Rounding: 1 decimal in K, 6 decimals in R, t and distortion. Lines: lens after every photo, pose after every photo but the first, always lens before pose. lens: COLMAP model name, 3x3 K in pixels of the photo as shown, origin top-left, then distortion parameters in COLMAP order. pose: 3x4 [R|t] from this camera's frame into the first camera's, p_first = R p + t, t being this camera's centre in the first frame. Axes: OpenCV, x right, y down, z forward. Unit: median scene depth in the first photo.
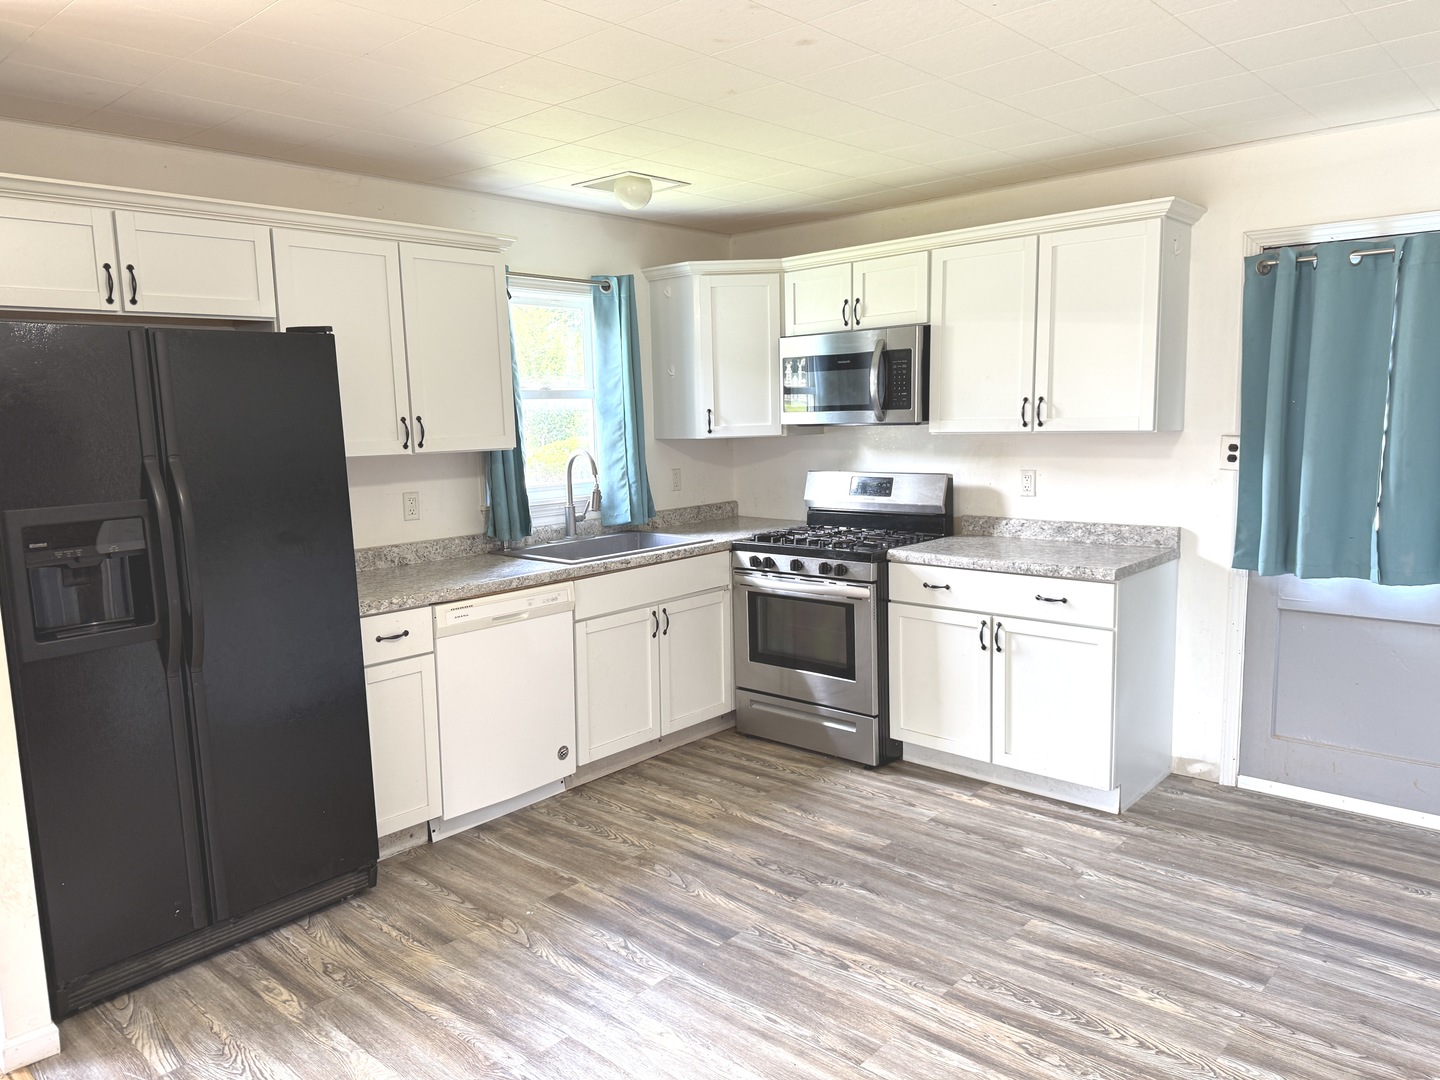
lens RADIAL K [[1009.7, 0, 734.2], [0, 1009.7, 551.5], [0, 0, 1]] dist [0.051792, -0.051561]
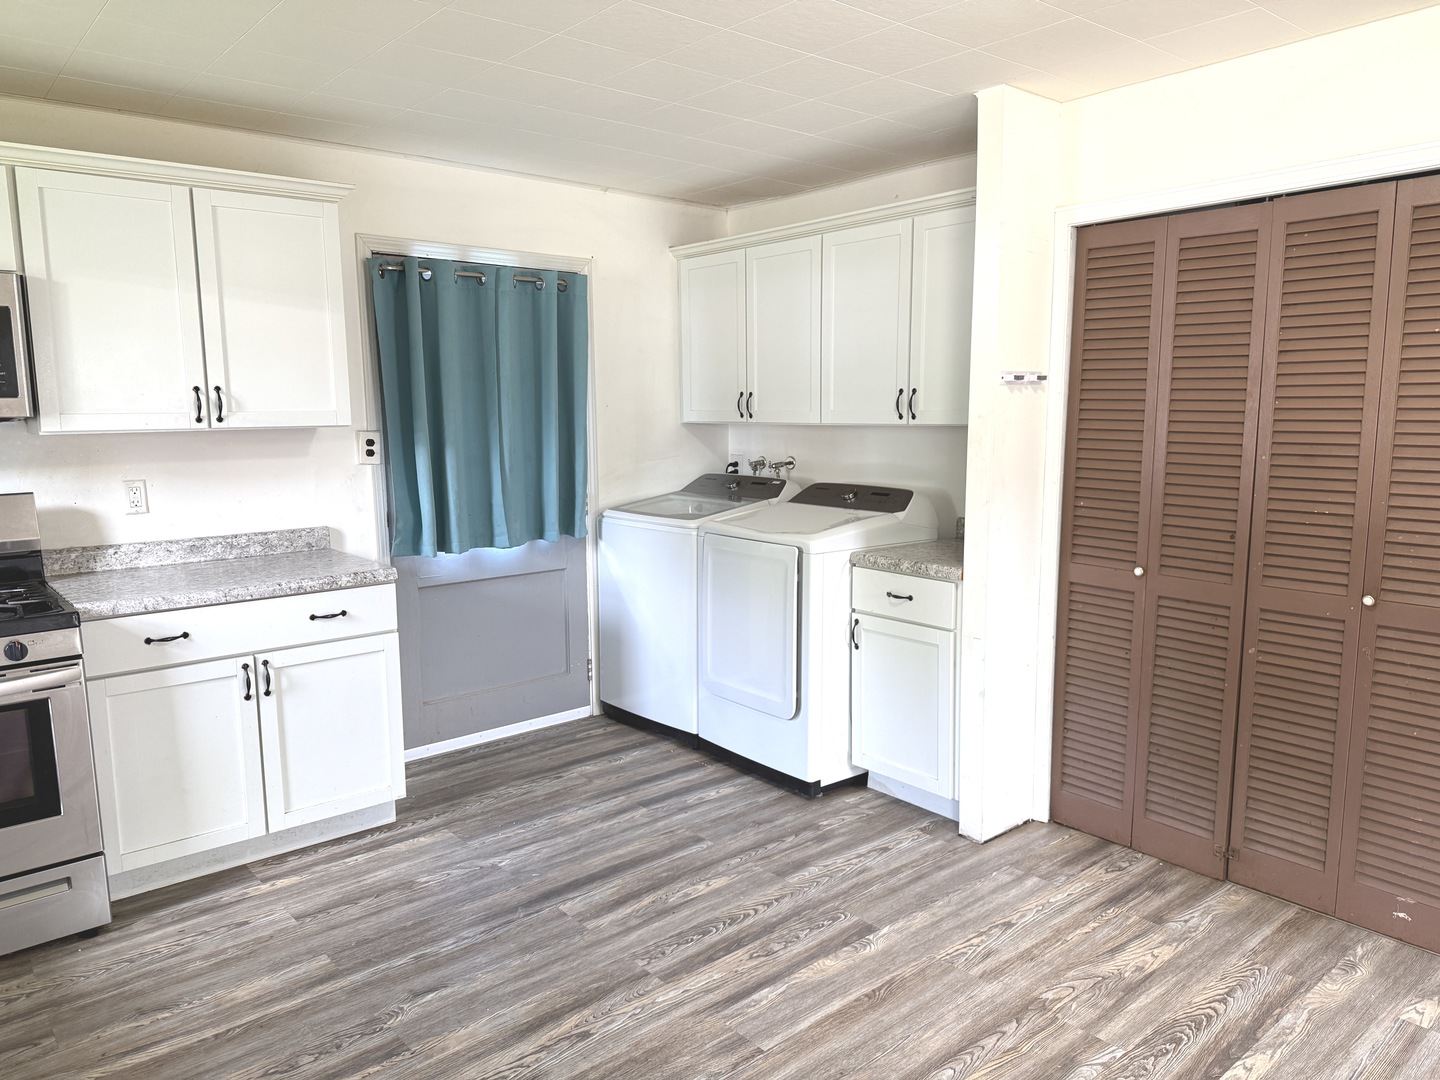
lens RADIAL K [[1009.7, 0, 708.4], [0, 1009.7, 552.7], [0, 0, 1]] dist [0.051792, -0.051561]
pose [[0.149900, -0.127542, 0.980440, -0.506817], [0.145509, 0.983692, 0.105718, -0.053051], [-0.977935, 0.126816, 0.166014, 0.531025]]
